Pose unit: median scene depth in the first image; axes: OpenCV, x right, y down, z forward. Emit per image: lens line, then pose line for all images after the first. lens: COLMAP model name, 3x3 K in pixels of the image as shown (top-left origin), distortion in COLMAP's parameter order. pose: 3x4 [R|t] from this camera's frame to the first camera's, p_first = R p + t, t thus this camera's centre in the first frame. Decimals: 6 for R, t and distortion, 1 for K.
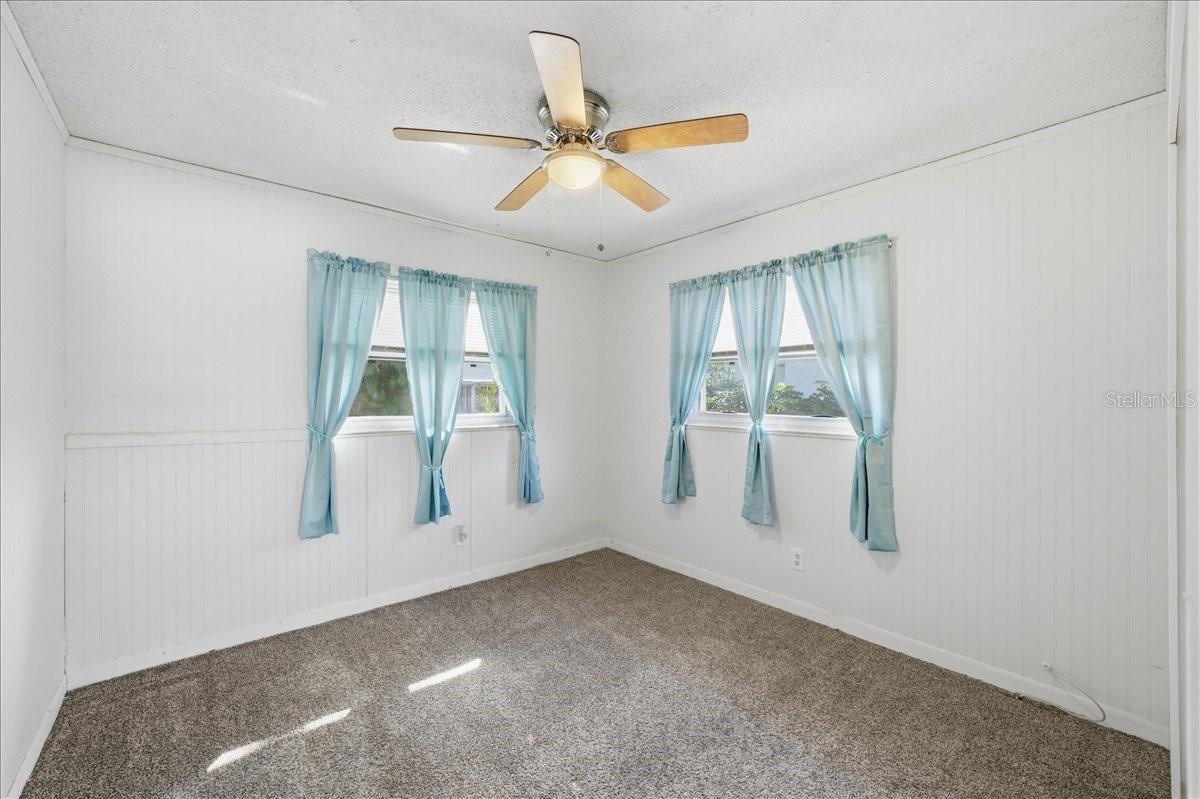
lens RADIAL K [[497.0, 0, 602.8], [0, 497.0, 394.2], [0, 0, 1]] dist [-0.002521, -0.000054]
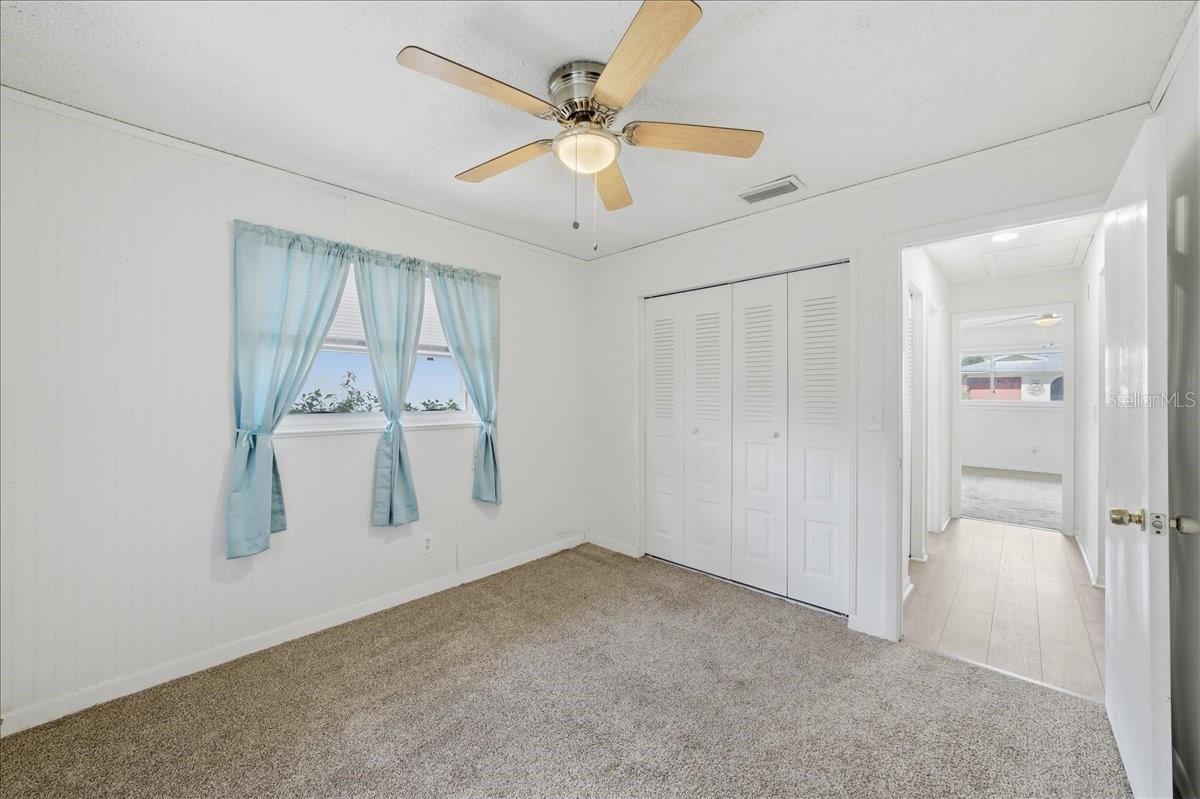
lens RADIAL K [[464.5, 0, 600.8], [0, 464.5, 392.2], [0, 0, 1]] dist [-0.000514, 0.000010]
pose [[-0.107690, -0.002123, 0.994182, -0.641437], [-0.002931, 0.999994, 0.001818, 0.000899], [-0.994180, -0.002718, -0.107696, 0.726151]]
